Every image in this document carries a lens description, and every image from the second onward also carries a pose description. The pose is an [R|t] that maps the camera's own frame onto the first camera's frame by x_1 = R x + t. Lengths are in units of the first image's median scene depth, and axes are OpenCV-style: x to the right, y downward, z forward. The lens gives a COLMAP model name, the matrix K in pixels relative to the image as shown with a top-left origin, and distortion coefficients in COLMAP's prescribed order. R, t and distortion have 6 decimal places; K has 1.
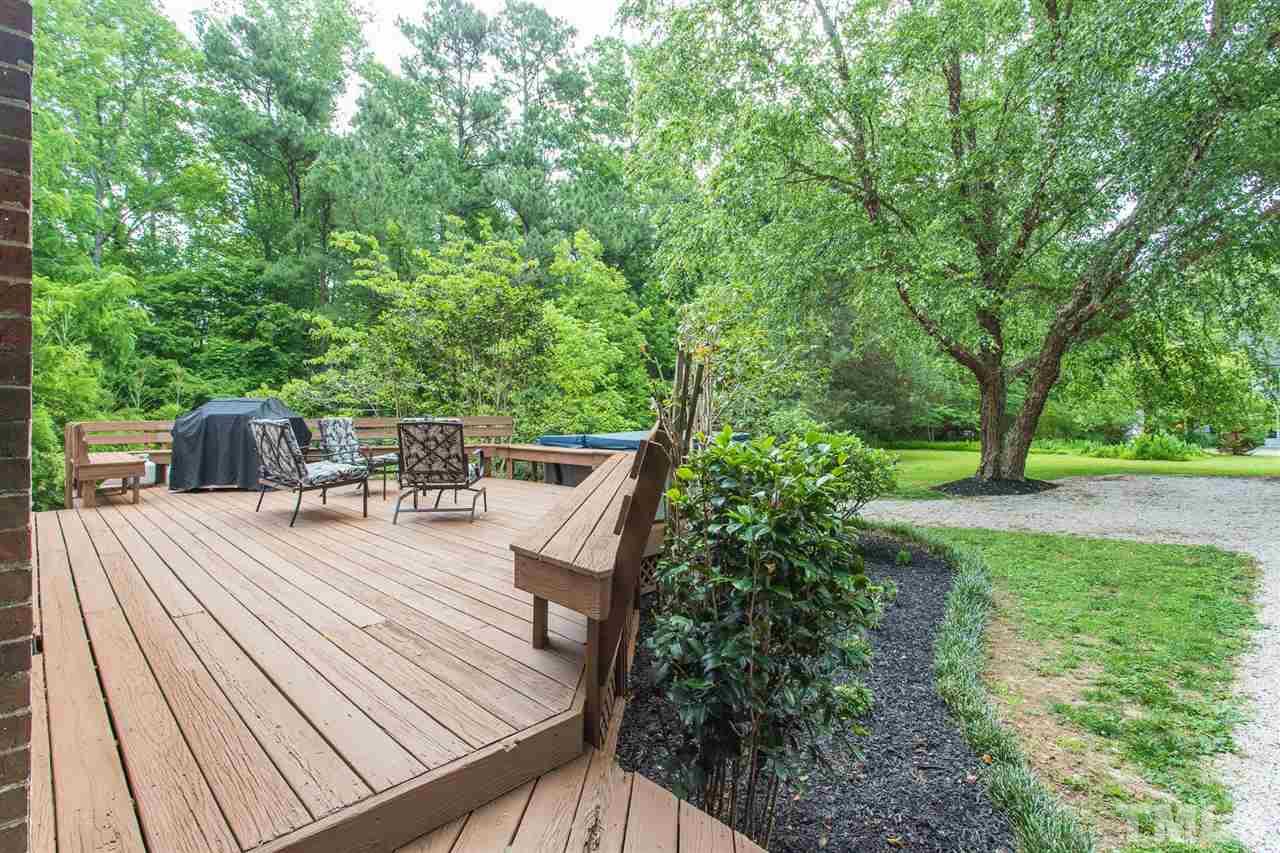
lens RADIAL K [[621.3, 0, 637.5], [0, 621.3, 400.5], [0, 0, 1]] dist [0.002904, -0.000654]
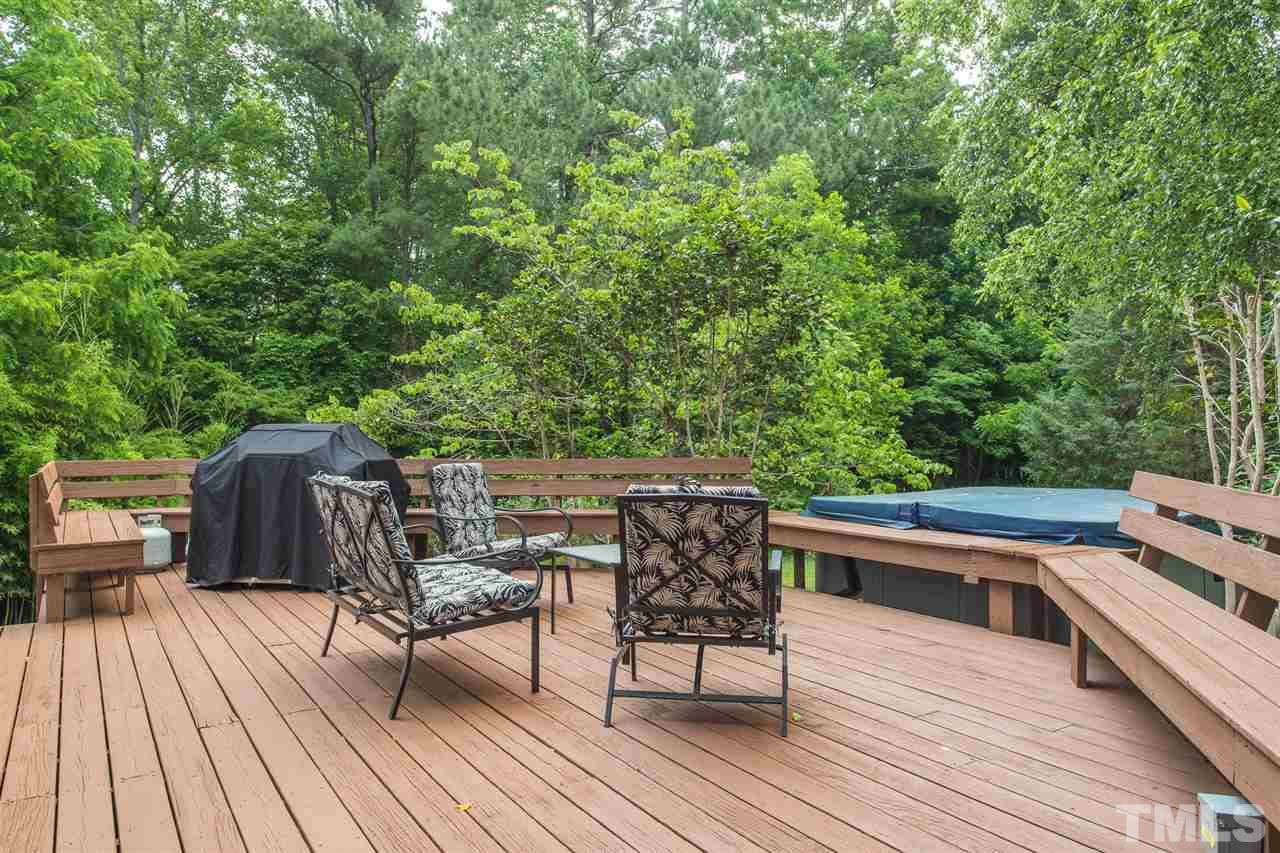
lens RADIAL K [[911.9, 0, 640.5], [0, 911.9, 427.9], [0, 0, 1]] dist [-0.005907, 0.006668]
pose [[0.977692, 0.007209, -0.209922, -0.061955], [-0.004877, 0.999921, 0.011624, -0.004818], [0.209989, -0.010341, 0.977649, 0.099717]]
